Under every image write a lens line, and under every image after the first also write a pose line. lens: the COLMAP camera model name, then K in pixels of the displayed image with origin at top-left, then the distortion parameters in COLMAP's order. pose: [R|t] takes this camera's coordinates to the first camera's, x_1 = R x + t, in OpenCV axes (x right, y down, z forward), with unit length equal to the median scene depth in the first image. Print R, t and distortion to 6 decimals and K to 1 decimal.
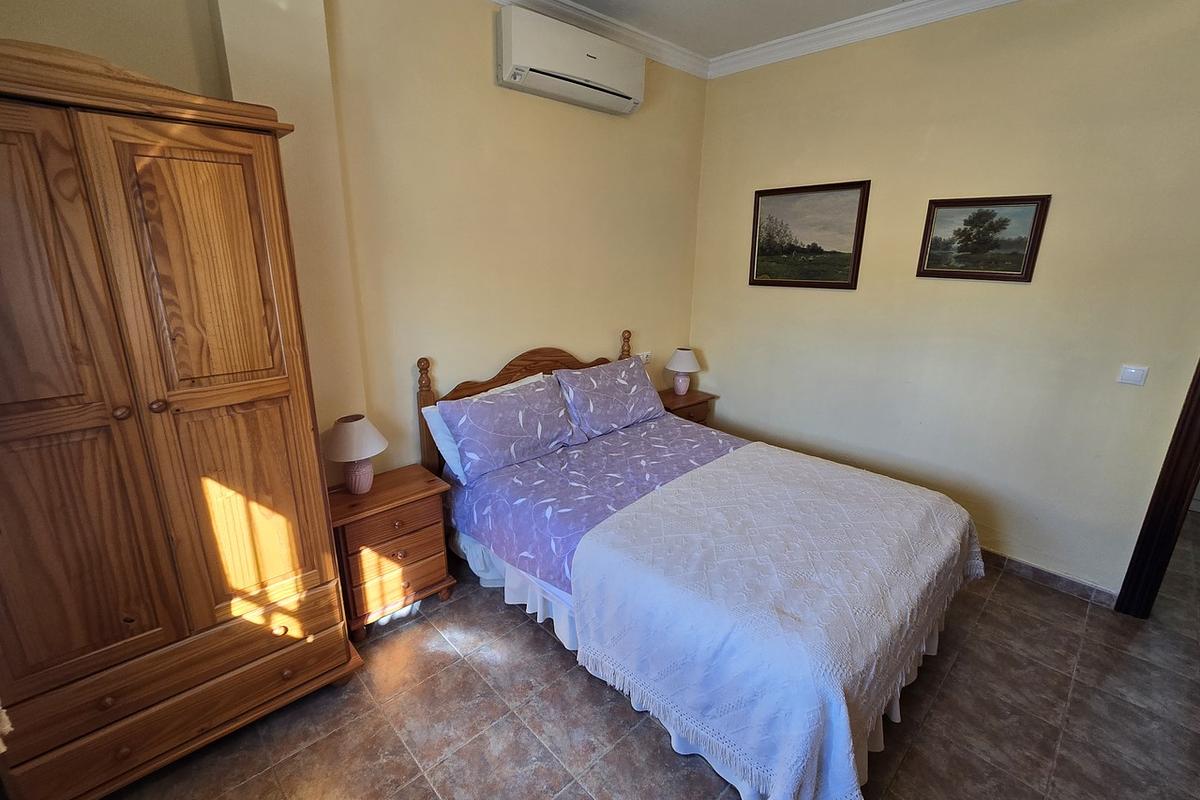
lens RADIAL K [[523.1, 0, 600.1], [0, 523.1, 396.9], [0, 0, 1]] dist [-0.001866, -0.000007]
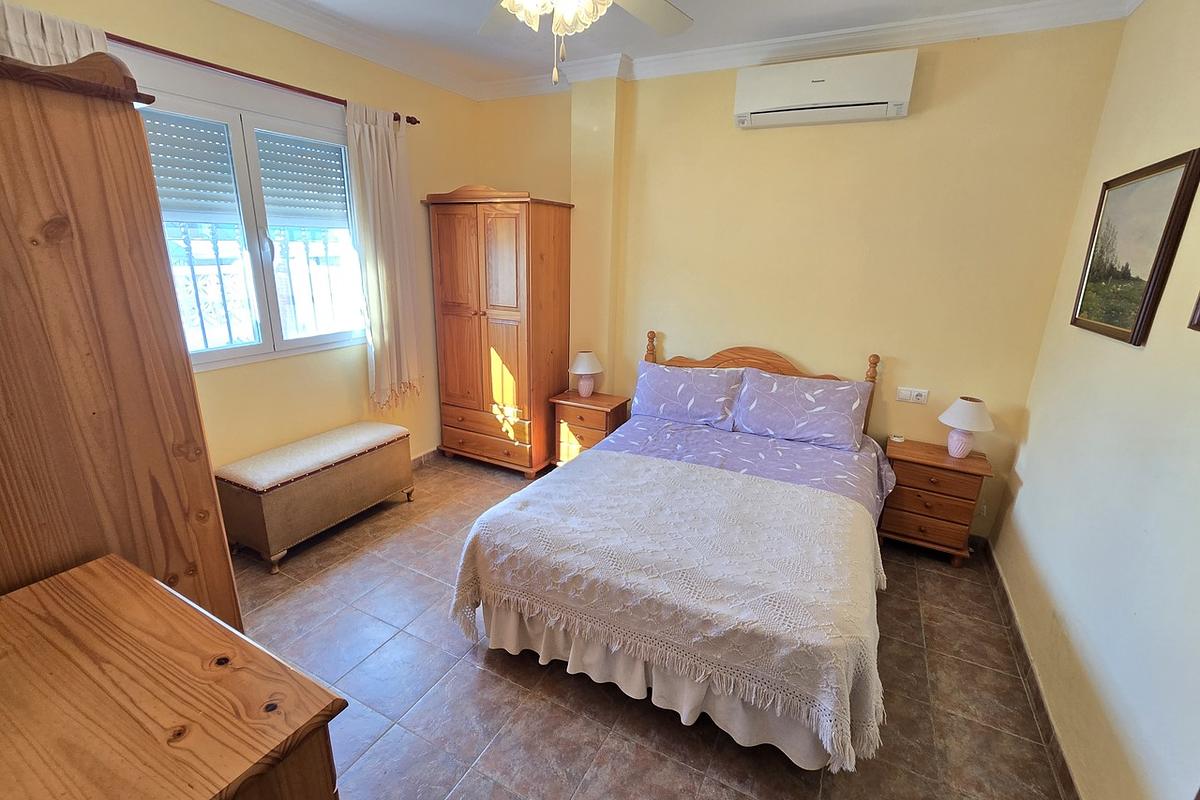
lens RADIAL K [[523.1, 0, 600.1], [0, 523.1, 396.9], [0, 0, 1]] dist [-0.001866, -0.000007]
pose [[0.333300, 0.259598, -0.906377, 1.154232], [-0.280211, 0.945182, 0.167671, -0.122535], [0.900218, 0.198092, 0.387771, 0.389920]]
